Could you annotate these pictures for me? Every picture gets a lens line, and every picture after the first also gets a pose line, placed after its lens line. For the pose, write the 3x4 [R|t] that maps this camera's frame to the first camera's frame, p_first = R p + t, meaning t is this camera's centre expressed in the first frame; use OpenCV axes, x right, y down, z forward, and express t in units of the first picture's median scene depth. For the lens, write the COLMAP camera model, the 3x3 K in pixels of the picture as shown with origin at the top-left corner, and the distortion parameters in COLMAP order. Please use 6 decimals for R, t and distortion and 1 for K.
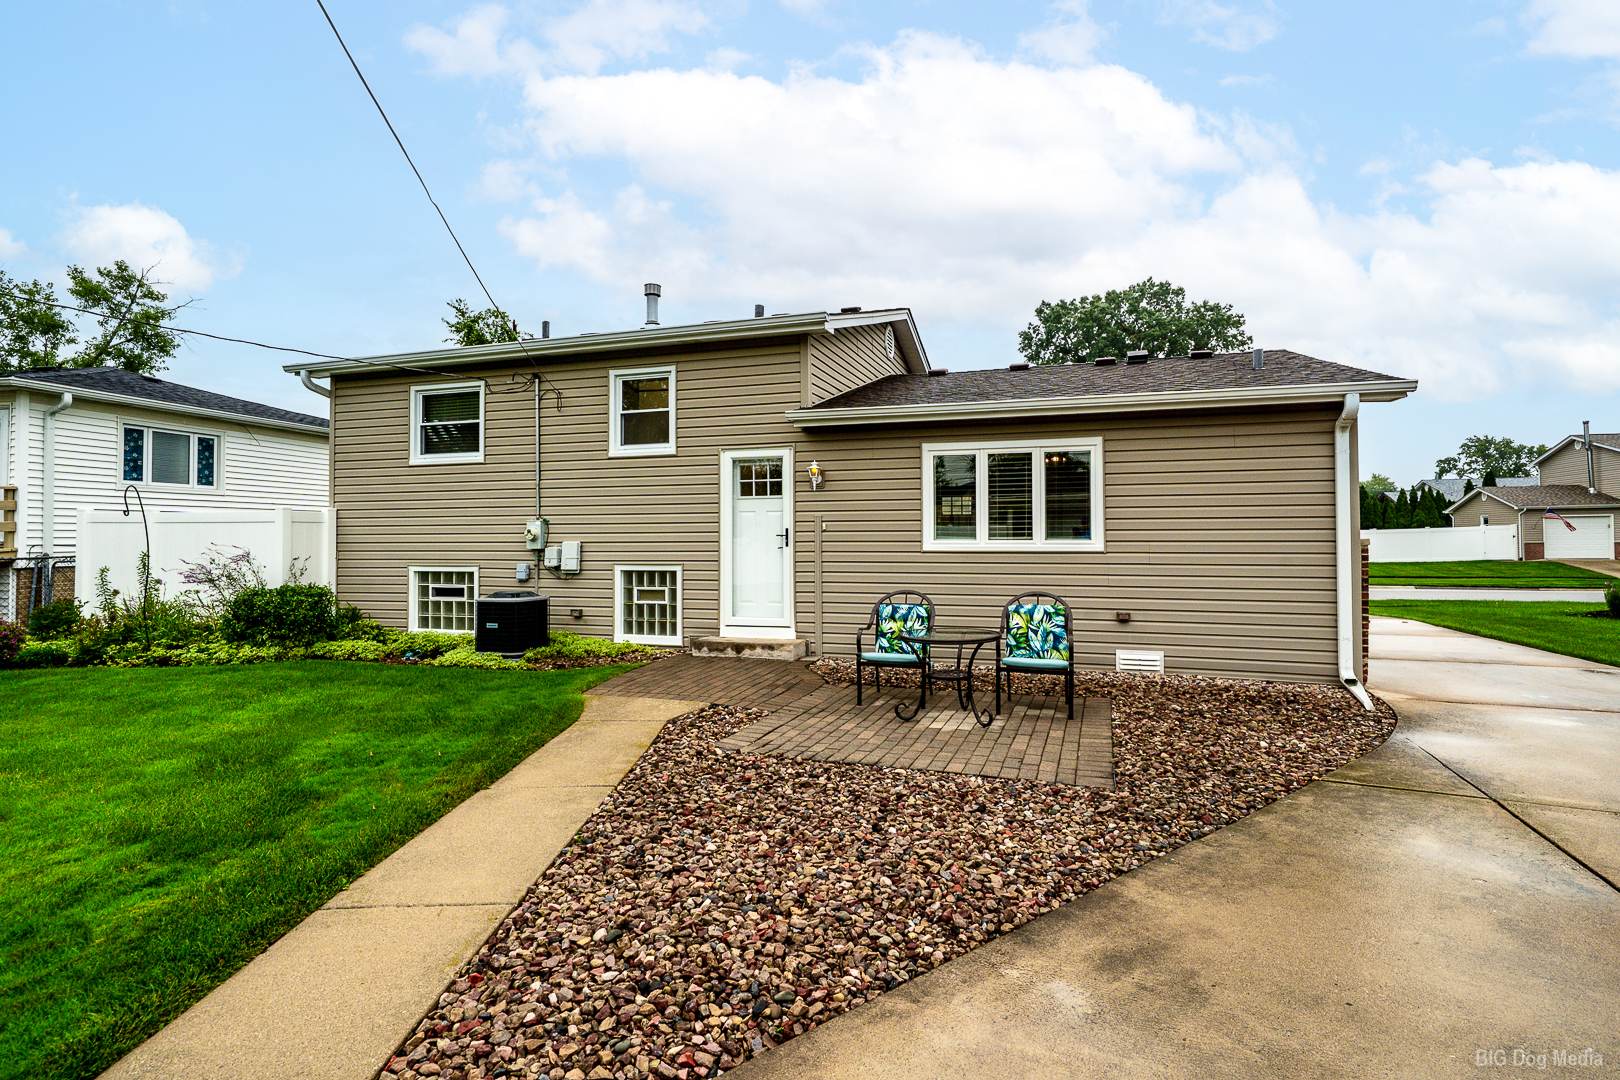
lens RADIAL K [[891.8, 0, 811.2], [0, 891.8, 517.3], [0, 0, 1]] dist [-0.036080, -0.000493]
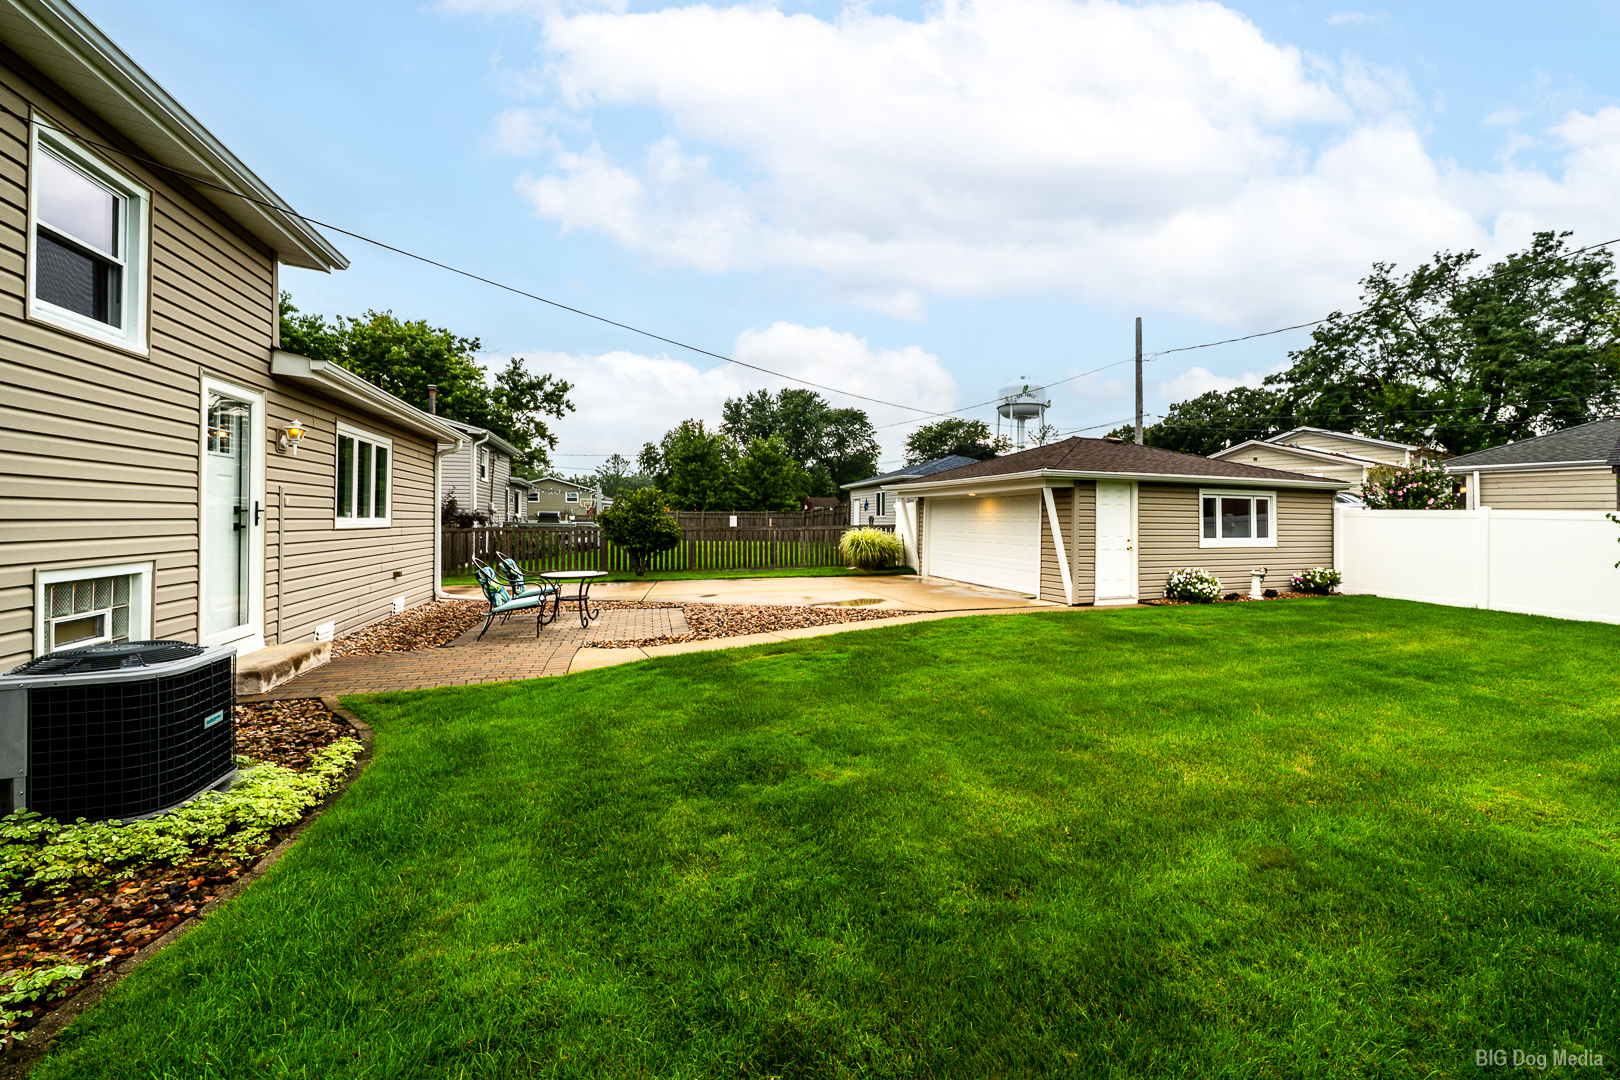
lens RADIAL K [[640.7, 0, 886.9], [0, 640.7, 519.8], [0, 0, 1]] dist [-0.001240, -0.000267]
pose [[-0.656421, 0.004064, 0.754384, -0.781081], [-0.007746, 0.999896, -0.012126, 0.030415], [-0.754355, -0.013804, -0.656321, 0.958064]]
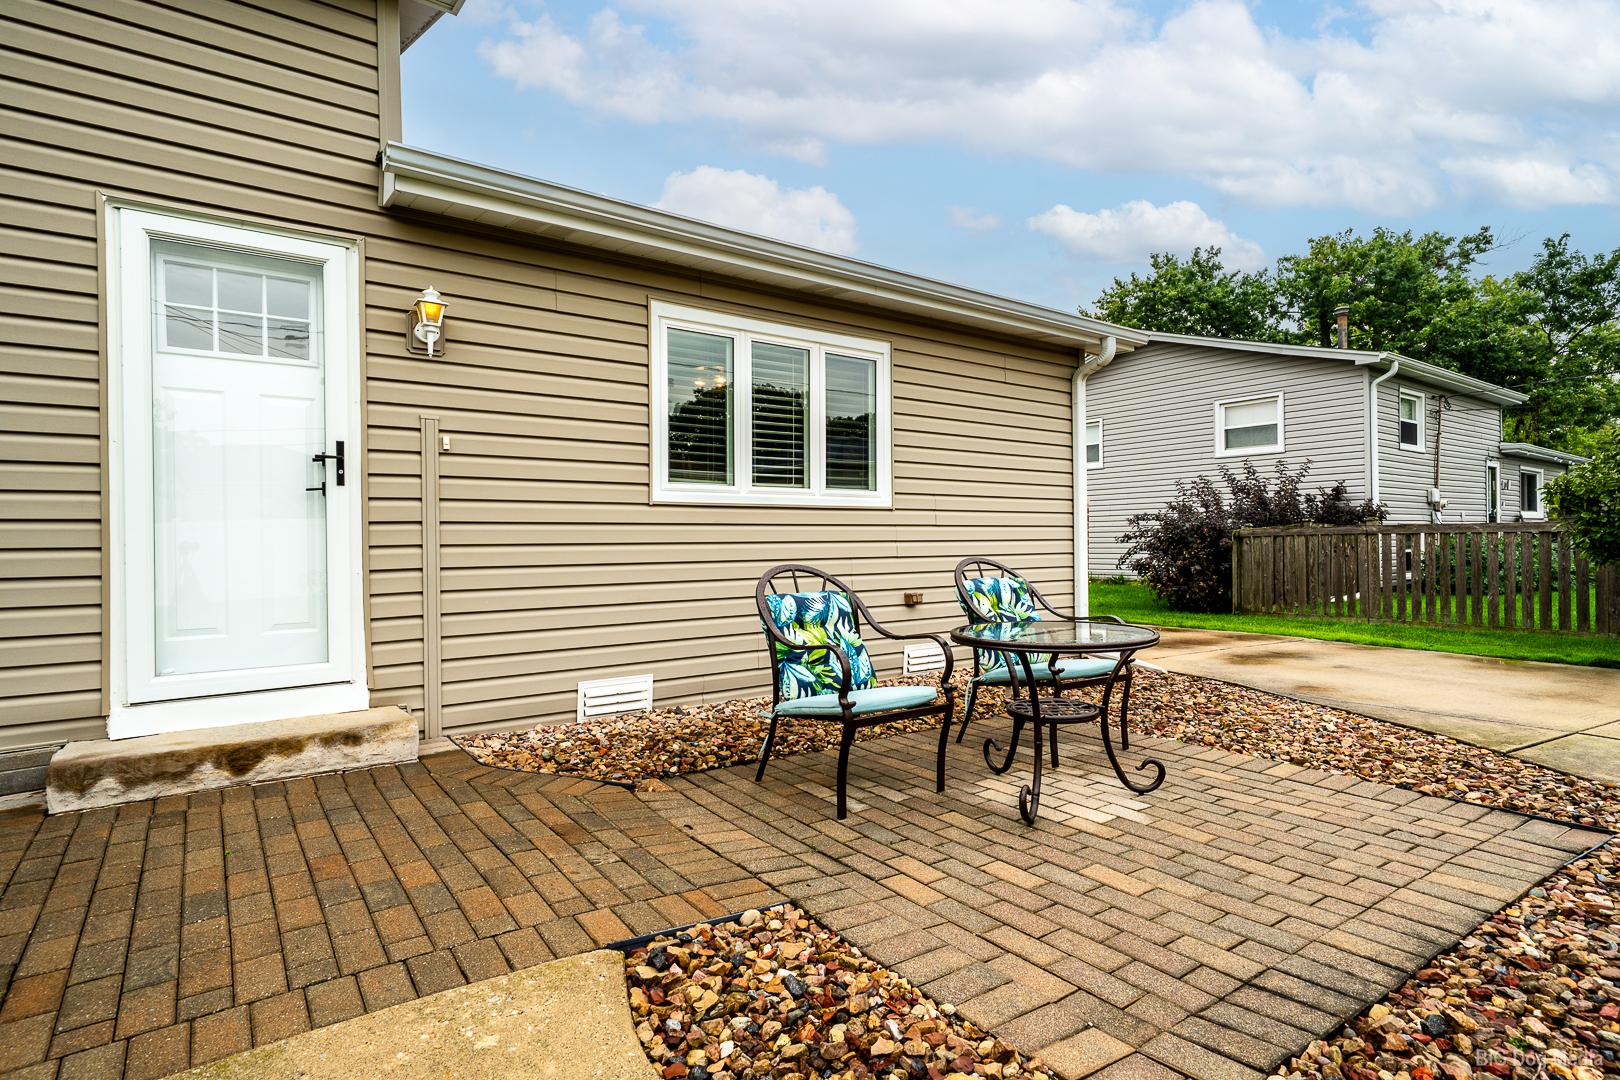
lens RADIAL K [[824.6, 0, 807.5], [0, 824.6, 550.0], [0, 0, 1]] dist [-0.000491, -0.000653]
pose [[0.576153, -0.009672, 0.817284, -0.215028], [-0.003266, 0.999895, 0.014135, 0.056404], [-0.817335, -0.010813, 0.576061, 0.609131]]
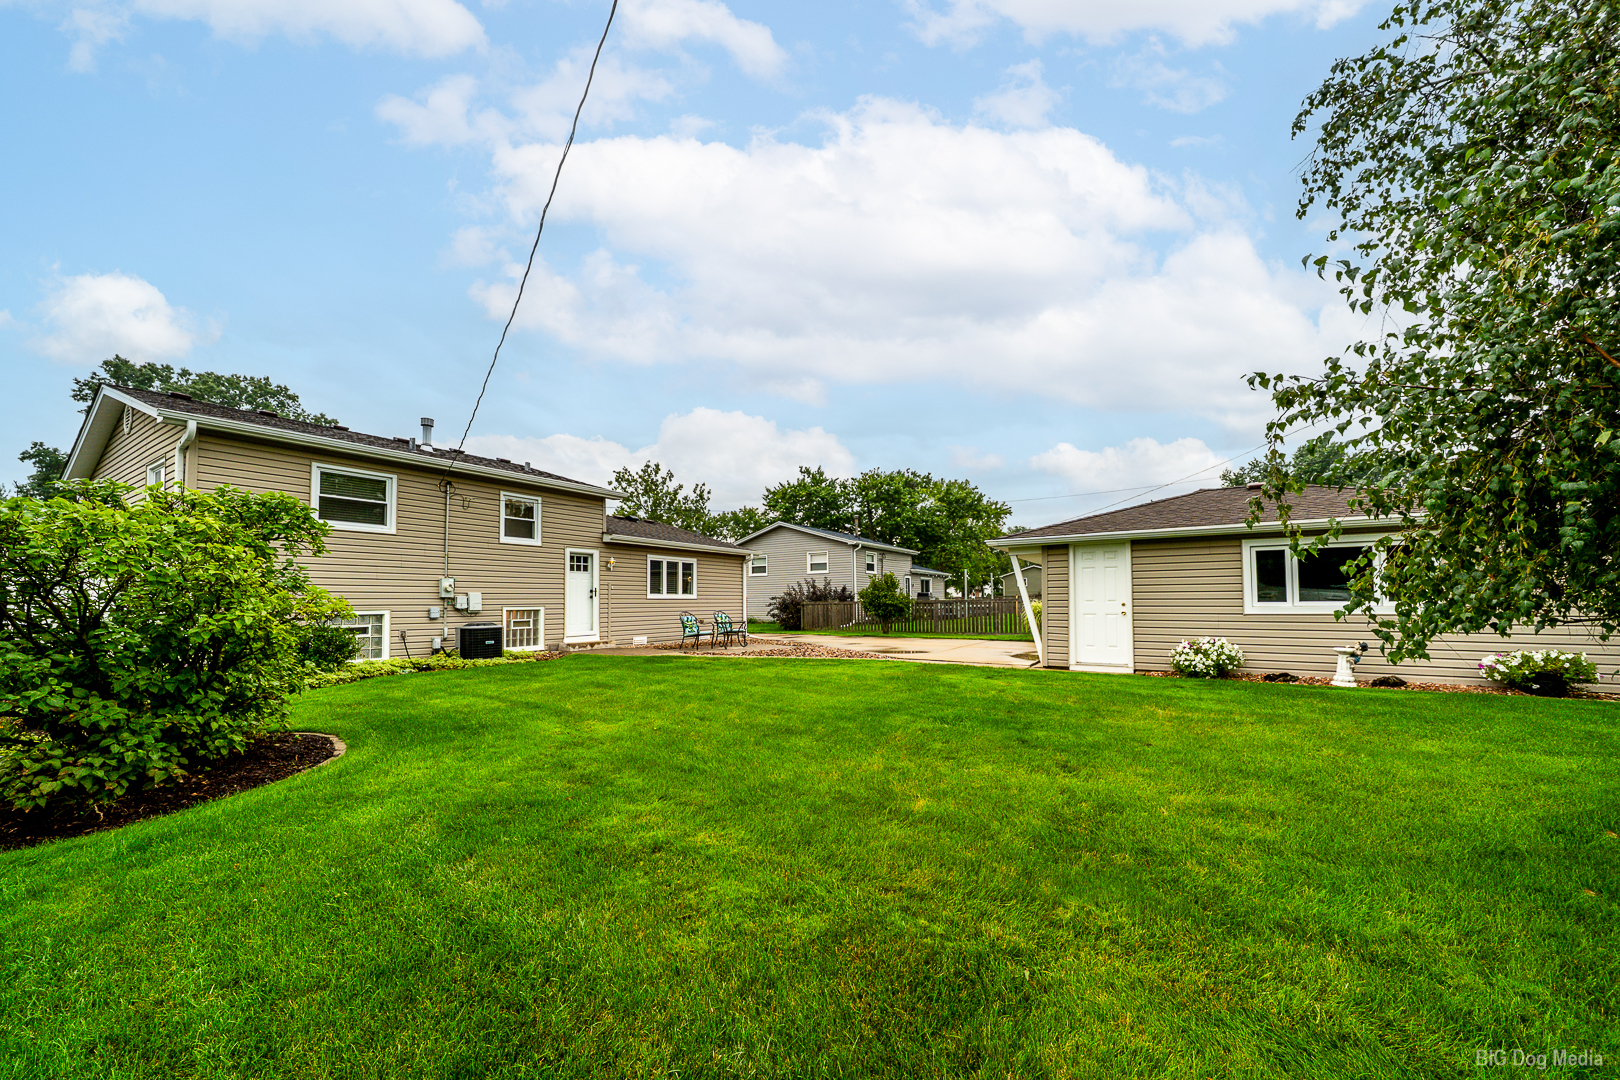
lens RADIAL K [[565.6, 0, 813.6], [0, 565.6, 586.6], [0, 0, 1]] dist [0.000290, -0.000011]
pose [[0.233546, 0.031795, 0.971826, -1.214314], [-0.002770, 0.999483, -0.032034, 0.051183], [-0.972342, 0.004789, 0.233513, 0.186872]]
